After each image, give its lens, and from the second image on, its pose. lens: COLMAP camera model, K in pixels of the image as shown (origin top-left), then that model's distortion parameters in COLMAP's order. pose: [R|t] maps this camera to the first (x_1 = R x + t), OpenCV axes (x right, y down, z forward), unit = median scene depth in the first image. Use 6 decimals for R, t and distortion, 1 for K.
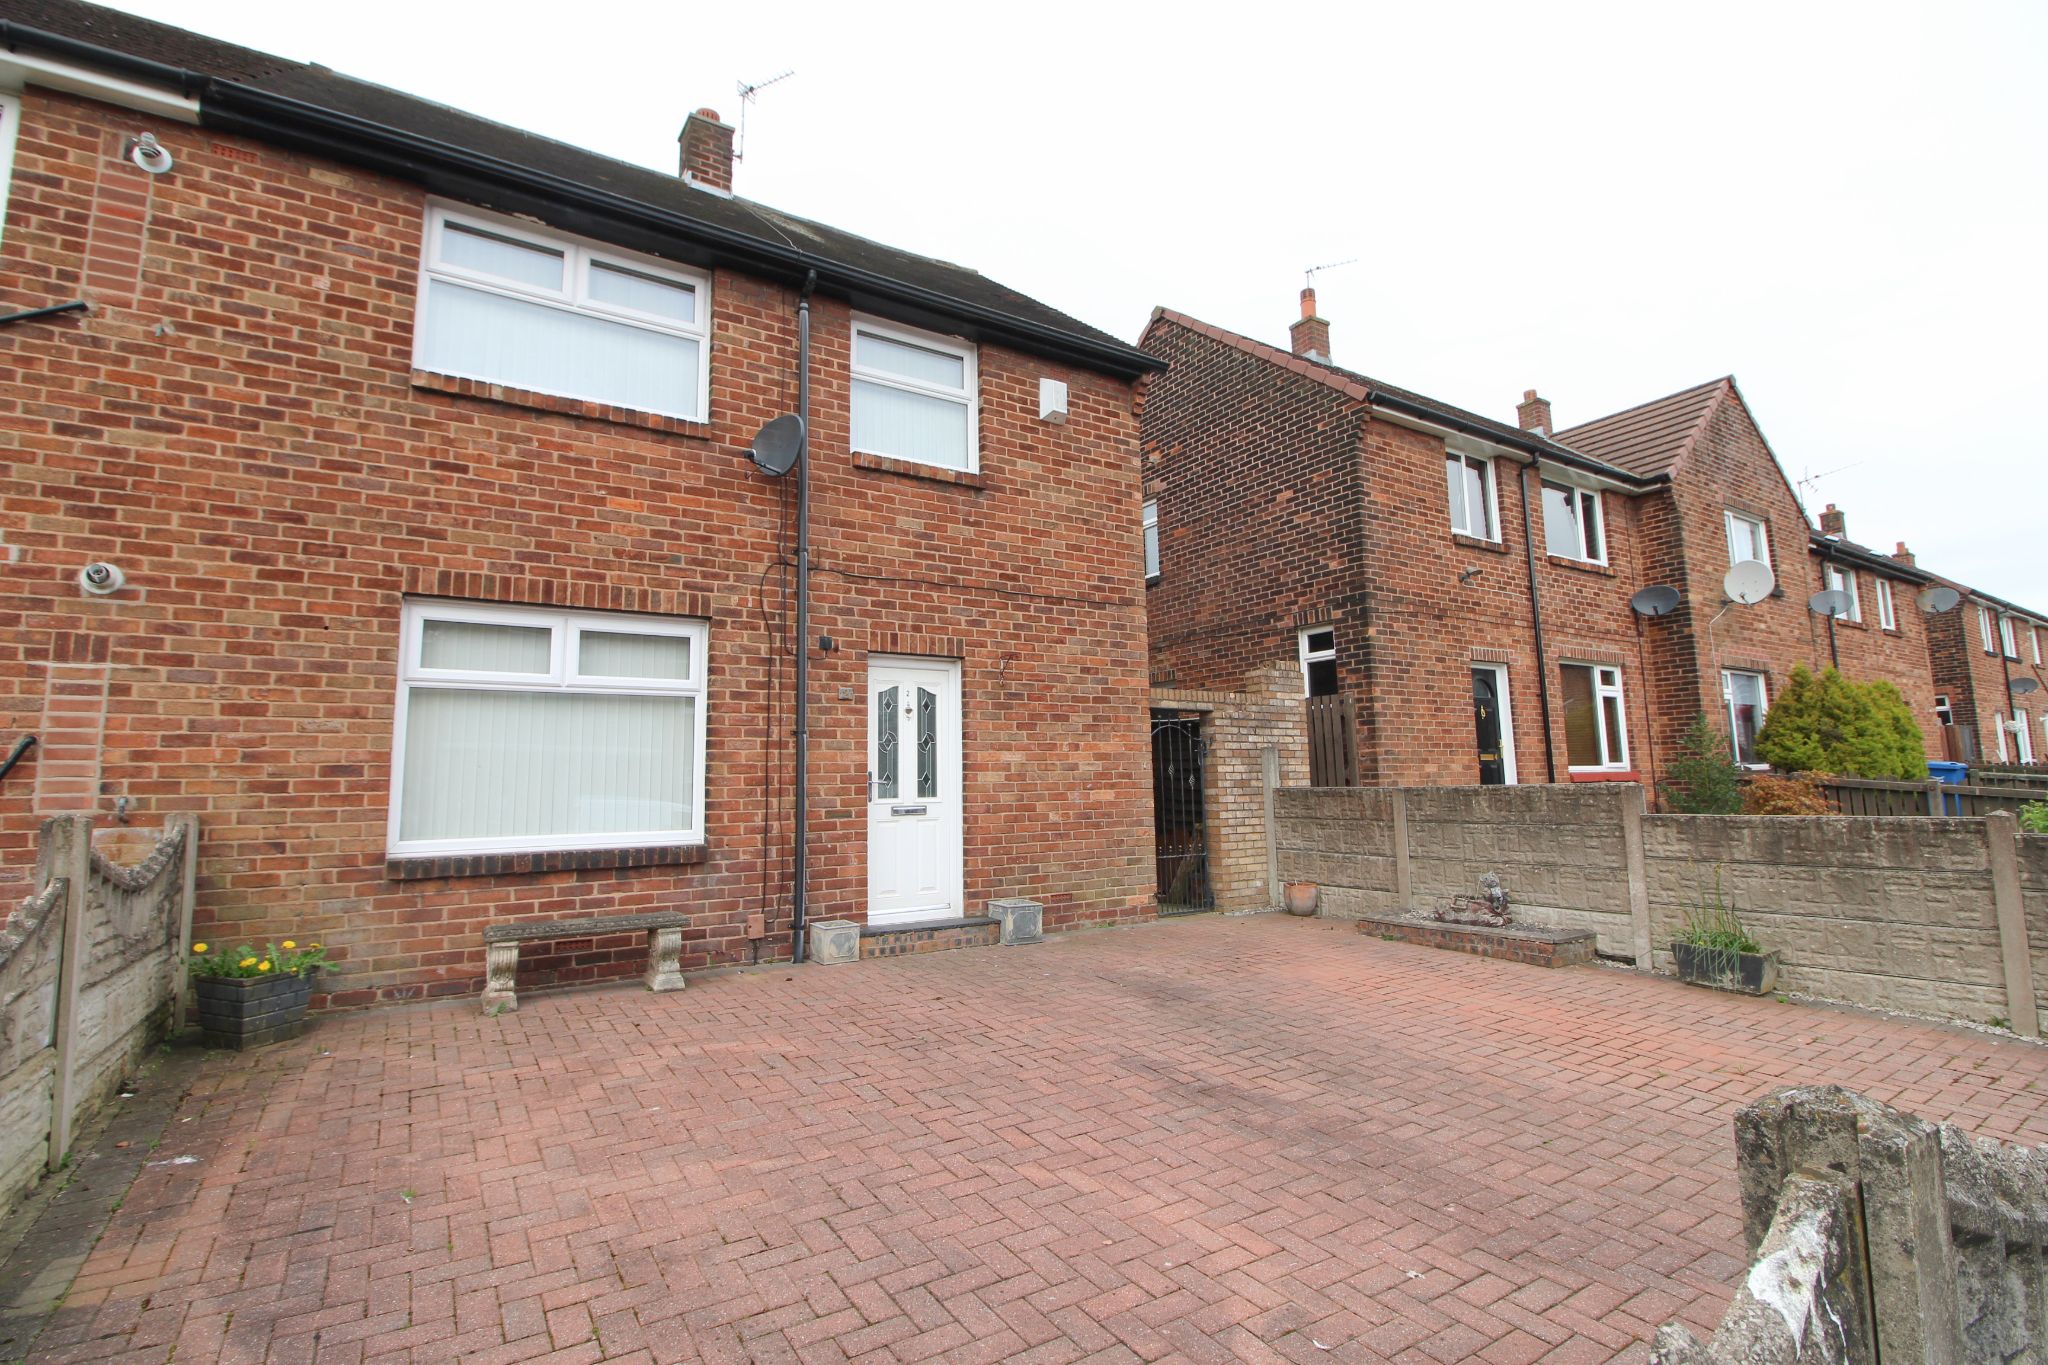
lens RADIAL K [[944.4, 0, 1027.8], [0, 944.4, 673.1], [0, 0, 1]] dist [-0.008235, -0.003462]
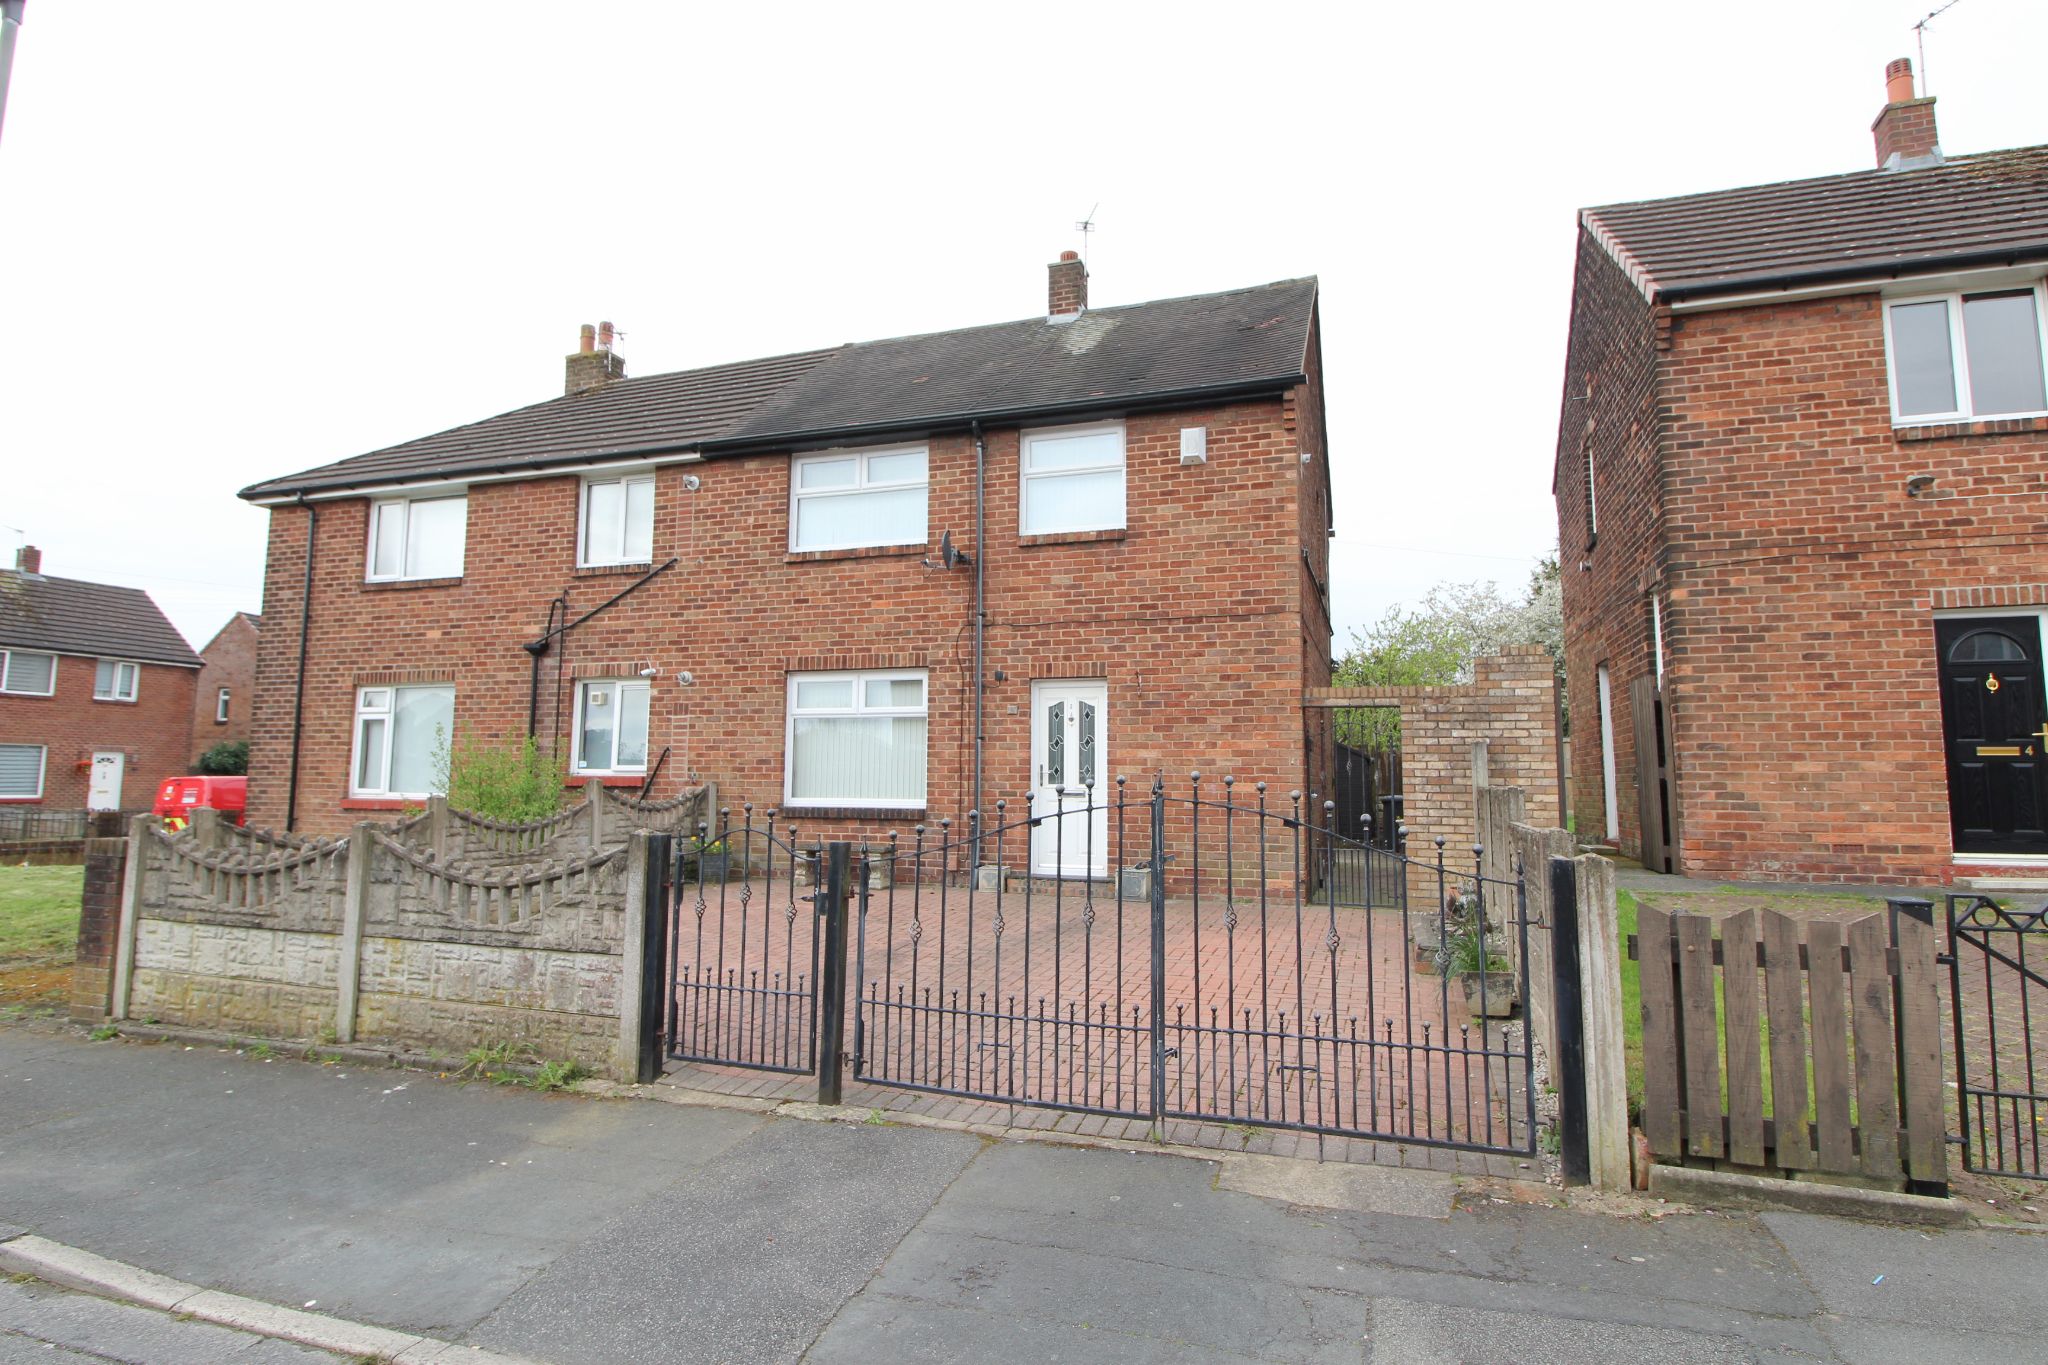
lens RADIAL K [[1042.4, 0, 1030.7], [0, 1042.4, 685.0], [0, 0, 1]] dist [0.004292, -0.005267]
pose [[0.623171, -0.047214, -0.780659, 1.004706], [0.075745, 0.997127, 0.000159, -0.013364], [0.778409, -0.059230, 0.624957, 0.035429]]
